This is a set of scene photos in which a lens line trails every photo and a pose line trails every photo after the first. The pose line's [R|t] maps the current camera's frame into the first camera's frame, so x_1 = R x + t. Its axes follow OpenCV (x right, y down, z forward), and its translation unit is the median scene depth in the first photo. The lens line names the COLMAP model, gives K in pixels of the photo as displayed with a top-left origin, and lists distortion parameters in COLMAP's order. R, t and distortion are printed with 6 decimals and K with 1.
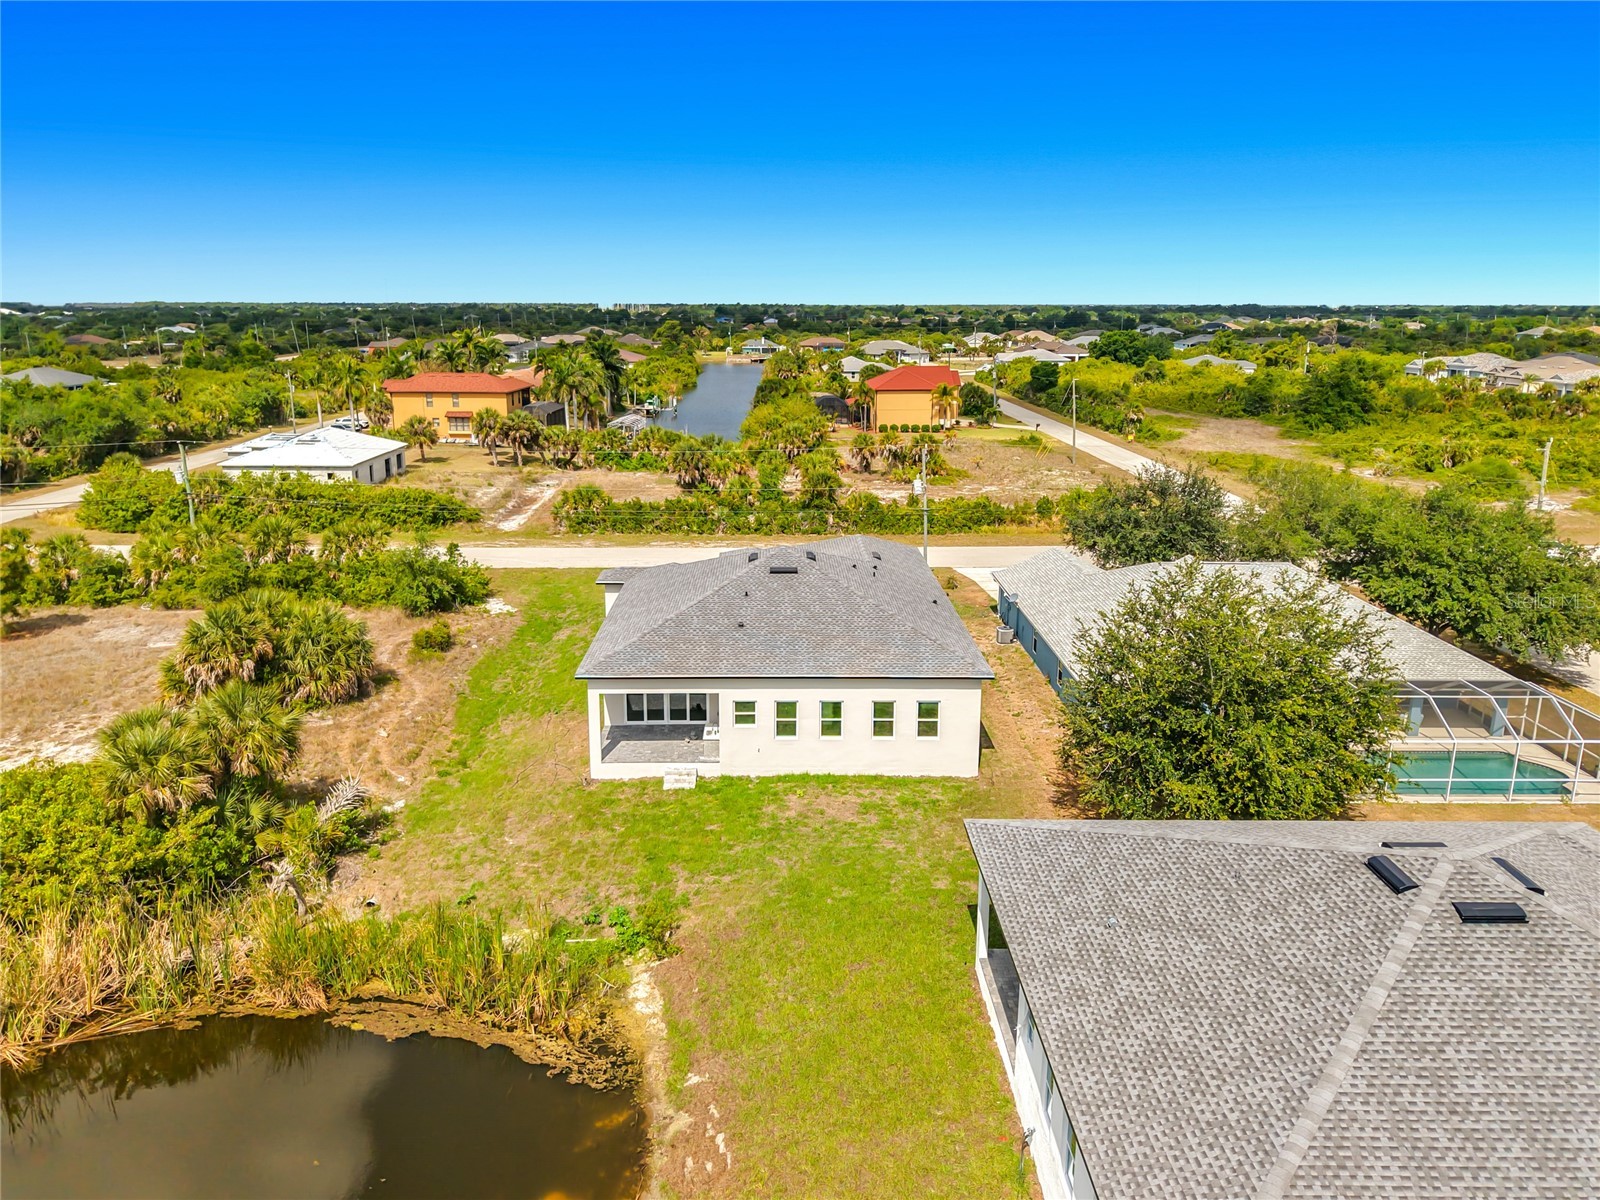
lens RADIAL K [[1081.1, 0, 800.0], [0, 1081.1, 600.0], [0, 0, 1]] dist [0.007263, -0.001083]
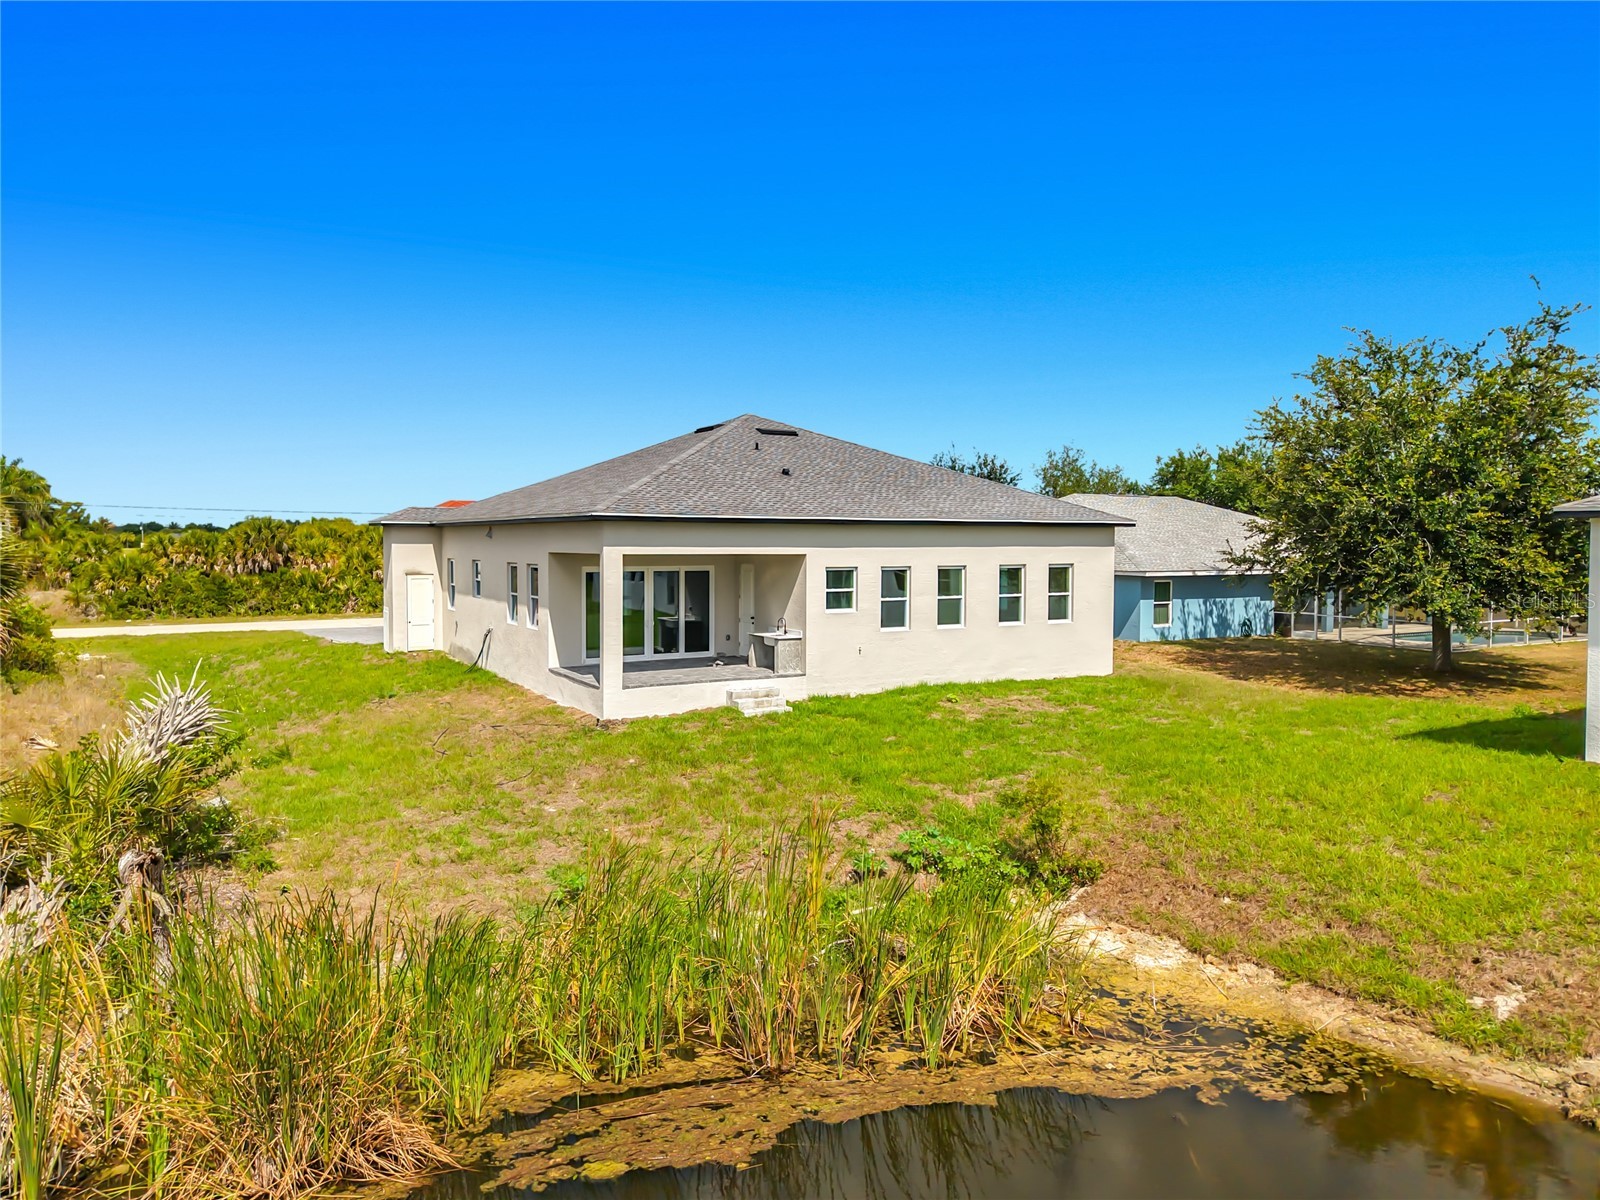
lens RADIAL K [[1081.1, 0, 800.0], [0, 1081.1, 600.0], [0, 0, 1]] dist [0.007263, -0.001083]
pose [[0.867805, -0.031475, 0.495907, -0.380686], [0.133421, 0.976103, -0.171525, 0.215168], [-0.478658, 0.215015, 0.851267, 0.487225]]
